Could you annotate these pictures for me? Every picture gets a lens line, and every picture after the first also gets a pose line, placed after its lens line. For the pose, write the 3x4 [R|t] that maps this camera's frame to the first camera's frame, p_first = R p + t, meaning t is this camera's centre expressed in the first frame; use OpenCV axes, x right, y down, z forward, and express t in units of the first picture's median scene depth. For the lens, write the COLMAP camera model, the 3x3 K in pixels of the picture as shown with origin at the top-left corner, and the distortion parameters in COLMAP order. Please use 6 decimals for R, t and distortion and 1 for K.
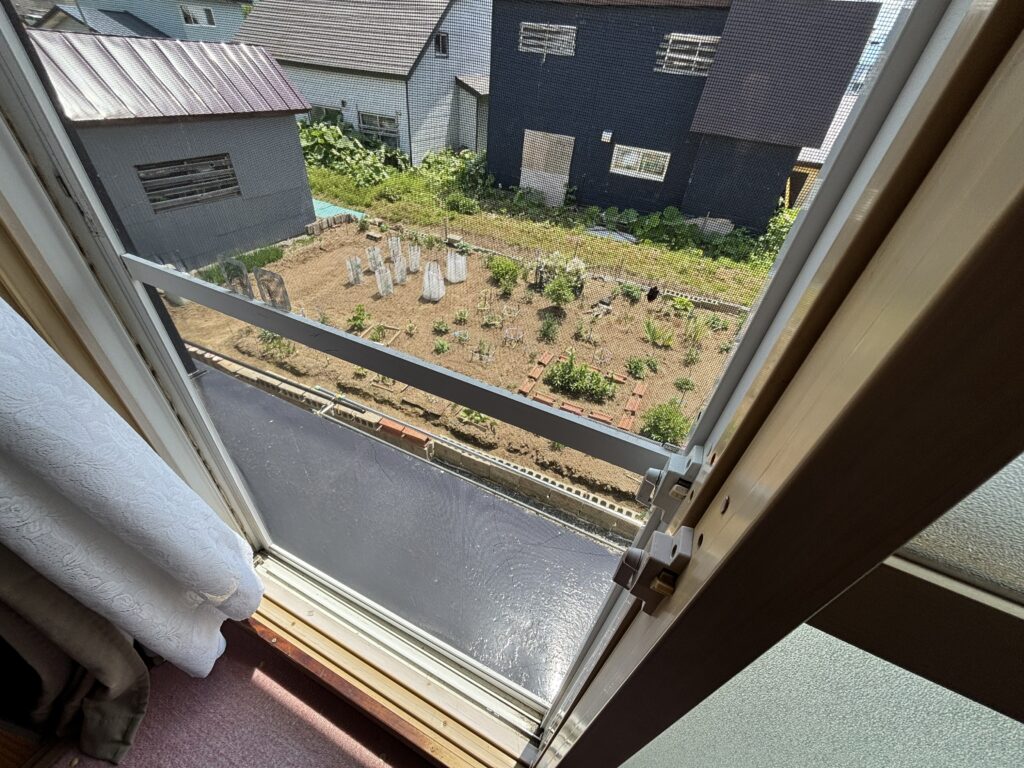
lens RADIAL K [[413.8, 0, 504.1], [0, 413.8, 385.2], [0, 0, 1]] dist [0.001348, 0.000644]
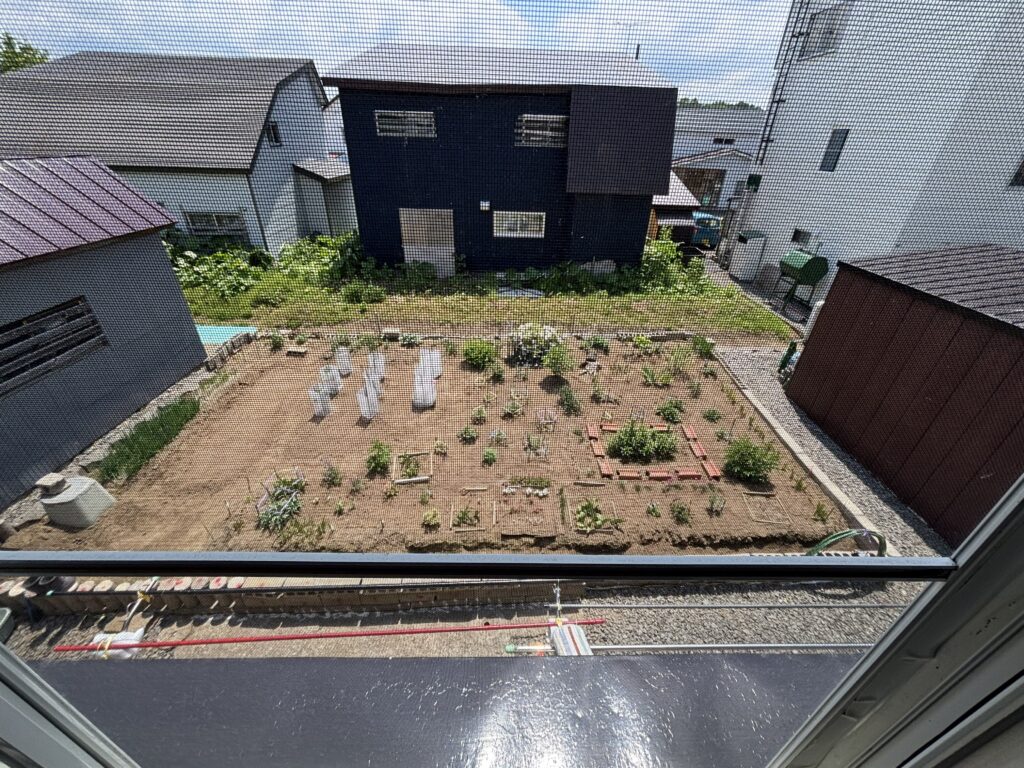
lens RADIAL K [[413.8, 0, 511.6], [0, 413.8, 389.6], [0, 0, 1]] dist [0.001348, 0.000644]
pose [[0.894455, -0.277893, 0.350322, -0.221037], [0.314524, 0.947870, -0.051158, -0.098137], [-0.317843, 0.155943, 0.935231, 0.081753]]
